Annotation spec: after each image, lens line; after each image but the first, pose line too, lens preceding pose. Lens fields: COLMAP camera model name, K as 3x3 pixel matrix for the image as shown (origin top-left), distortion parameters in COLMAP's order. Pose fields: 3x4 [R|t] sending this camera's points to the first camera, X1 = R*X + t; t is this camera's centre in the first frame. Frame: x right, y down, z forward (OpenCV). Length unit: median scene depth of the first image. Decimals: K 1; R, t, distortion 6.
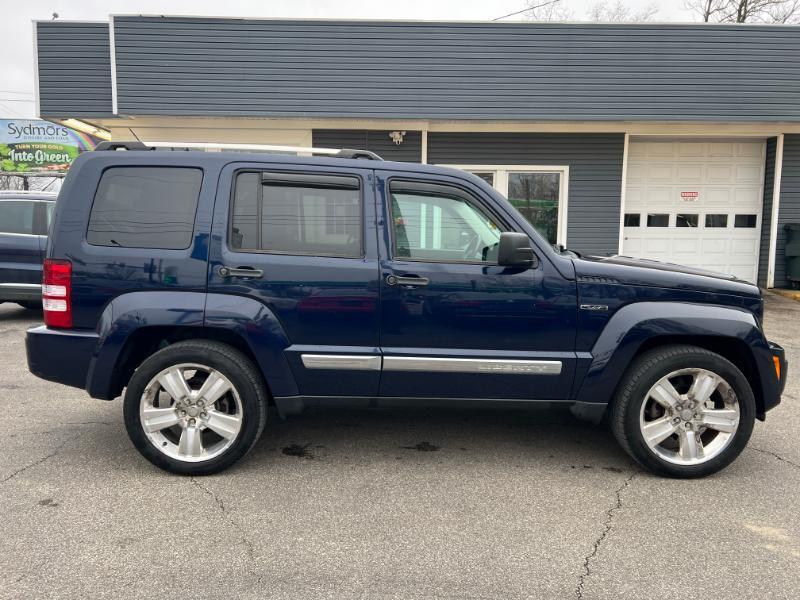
lens RADIAL K [[600.0, 0, 397.6], [0, 600.0, 302.1], [0, 0, 1]] dist [0.053639, -0.060868]
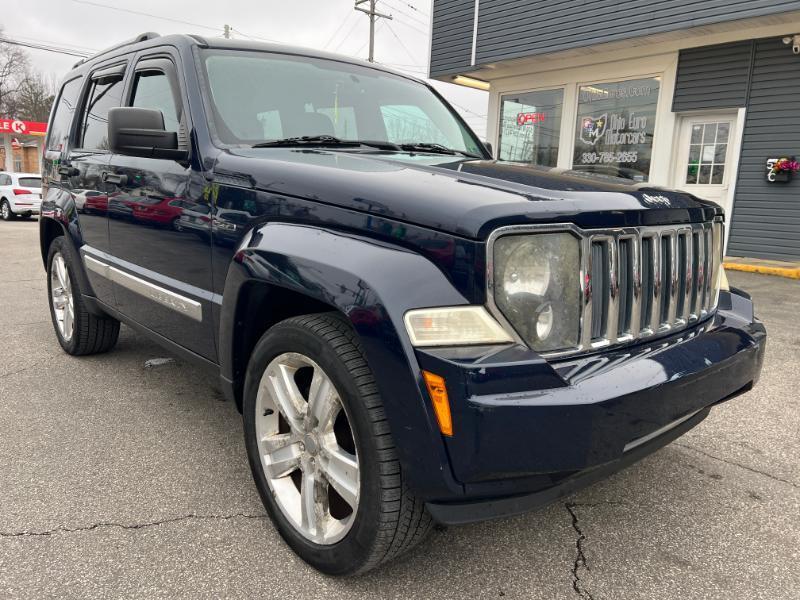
lens RADIAL K [[598.2, 0, 400.0], [0, 598.2, 300.0], [0, 0, 1]] dist [0.053615, -0.061551]
pose [[0.649041, 0.151277, -0.745561, 0.907099], [-0.115557, 0.988262, 0.099925, 0.002299], [0.751925, 0.021299, 0.658904, 0.719758]]
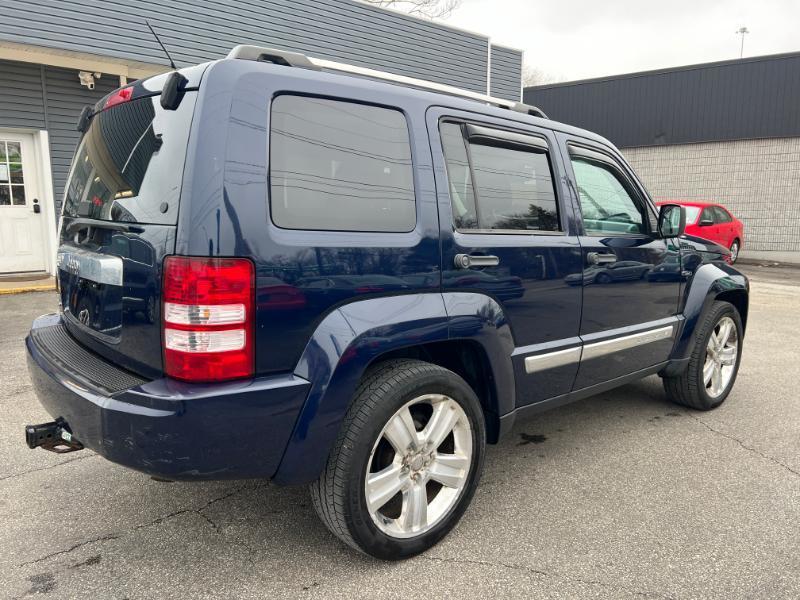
lens RADIAL K [[602.5, 0, 402.1], [0, 602.5, 303.4], [0, 0, 1]] dist [0.055827, -0.061903]
pose [[0.762858, -0.104143, 0.638124, -0.777205], [0.073715, 0.994517, 0.074182, -0.056231], [-0.642350, -0.009551, 0.766352, 0.475371]]
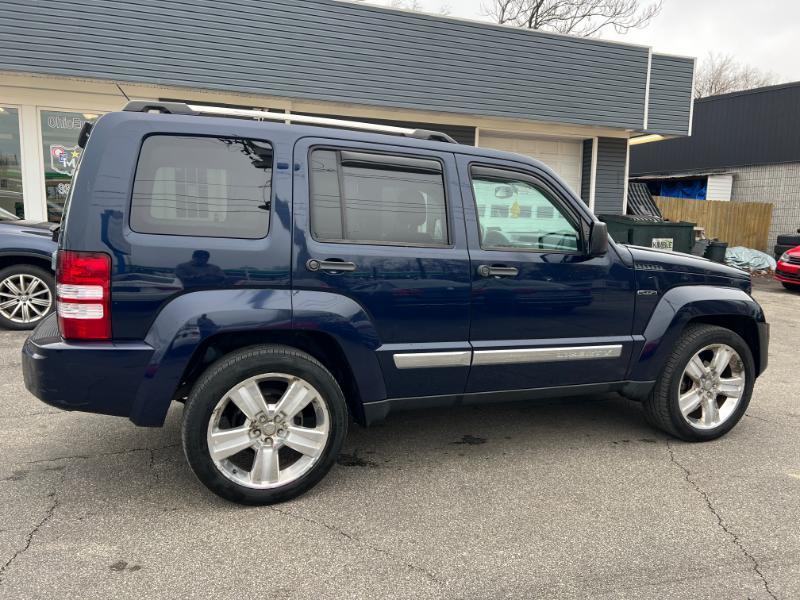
lens RADIAL K [[602.5, 0, 402.1], [0, 602.5, 303.4], [0, 0, 1]] dist [0.055827, -0.061903]
pose [[0.937070, -0.036576, 0.347221, -0.451734], [0.027908, 0.999162, 0.029933, -0.016607], [-0.348025, -0.018359, 0.937305, 0.137907]]
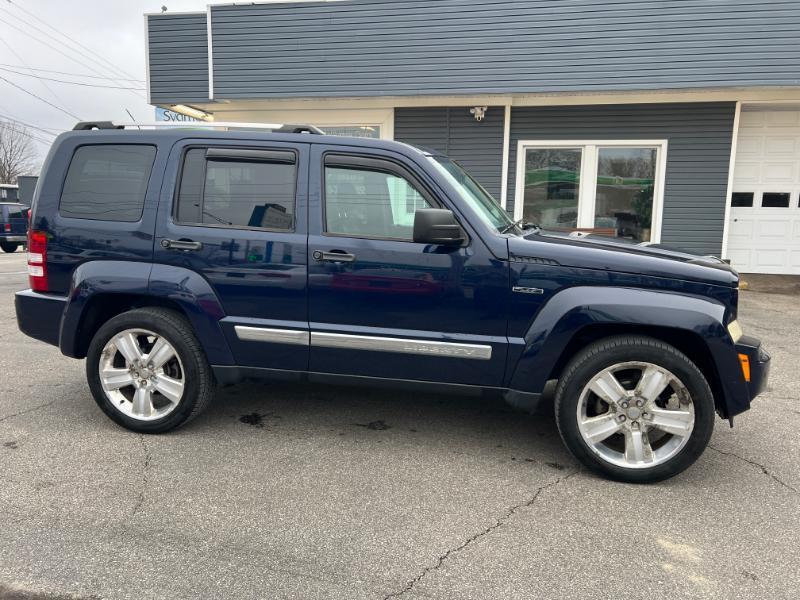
lens RADIAL K [[598.2, 0, 400.0], [0, 598.2, 300.0], [0, 0, 1]] dist [0.053615, -0.061551]
pose [[0.976513, 0.039136, -0.211872, 0.324693], [-0.032902, 0.998918, 0.032875, 0.000027], [0.212930, -0.025132, 0.976744, 0.054465]]
